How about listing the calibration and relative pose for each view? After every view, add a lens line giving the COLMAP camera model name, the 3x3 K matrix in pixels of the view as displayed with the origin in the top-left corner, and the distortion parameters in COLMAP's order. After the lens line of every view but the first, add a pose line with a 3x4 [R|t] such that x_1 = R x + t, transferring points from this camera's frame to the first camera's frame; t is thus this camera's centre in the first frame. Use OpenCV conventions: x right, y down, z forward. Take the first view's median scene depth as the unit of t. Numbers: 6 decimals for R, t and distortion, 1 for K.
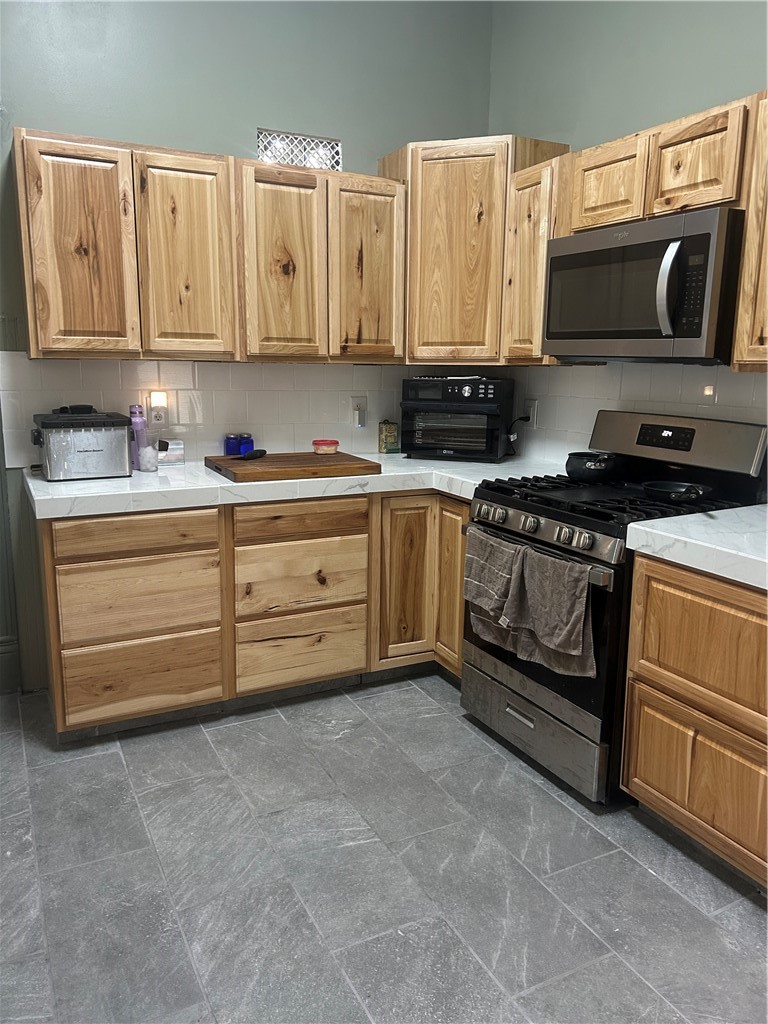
lens RADIAL K [[773.8, 0, 382.9], [0, 773.8, 512.8], [0, 0, 1]] dist [0.049649, -0.057020]
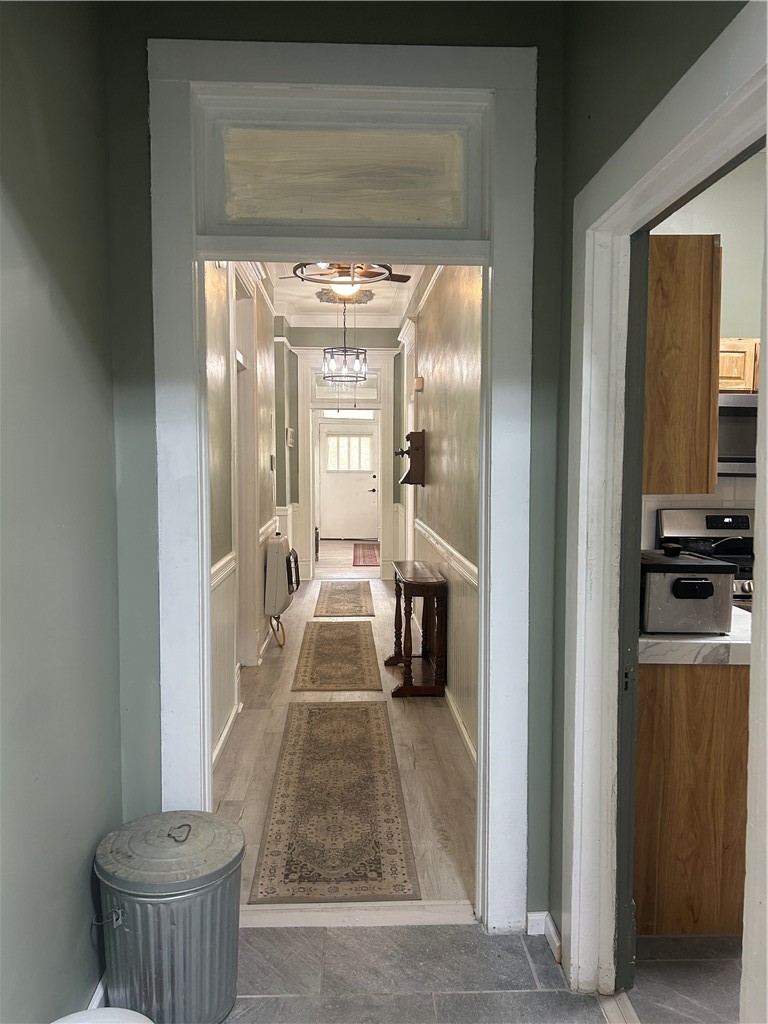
lens RADIAL K [[773.8, 0, 383.0], [0, 773.8, 509.8], [0, 0, 1]] dist [0.049649, -0.057020]
pose [[0.406751, -0.066272, 0.911132, -1.650084], [0.176647, 0.984247, -0.007269, -0.284232], [-0.896297, 0.163905, 0.412051, 1.175263]]
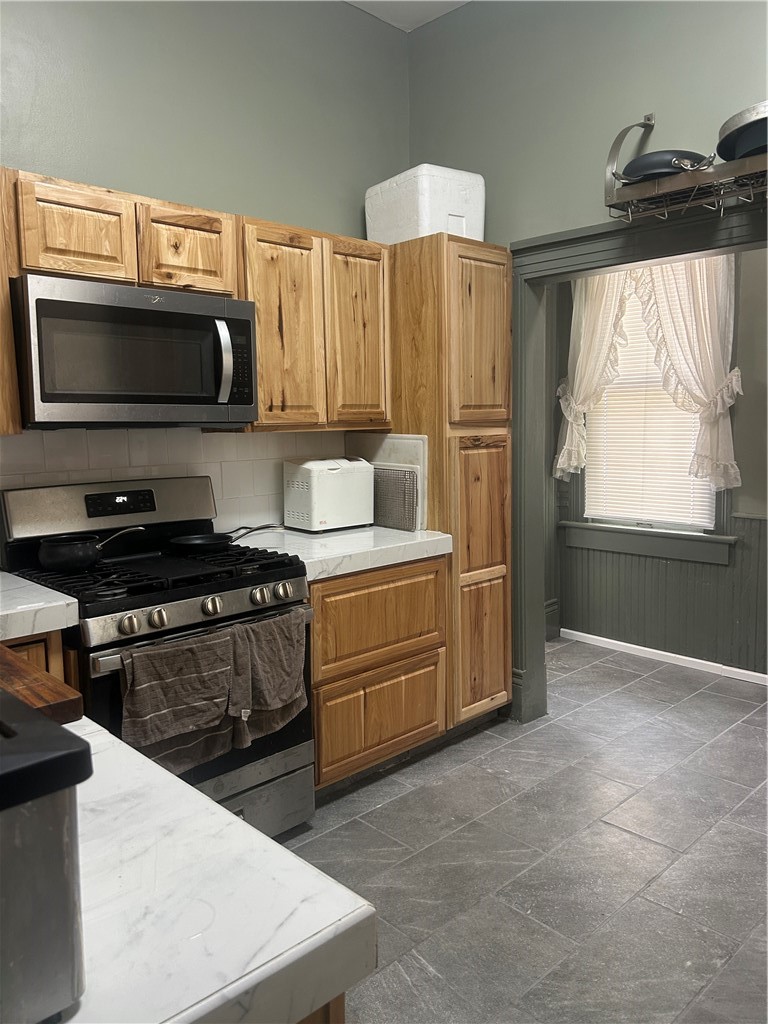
lens RADIAL K [[773.8, 0, 381.4], [0, 773.8, 504.1], [0, 0, 1]] dist [0.049649, -0.057020]
pose [[-0.287084, -0.121637, 0.950151, -0.794714], [0.201325, 0.962089, 0.183995, -0.253831], [-0.936510, 0.244111, -0.251712, 1.138587]]
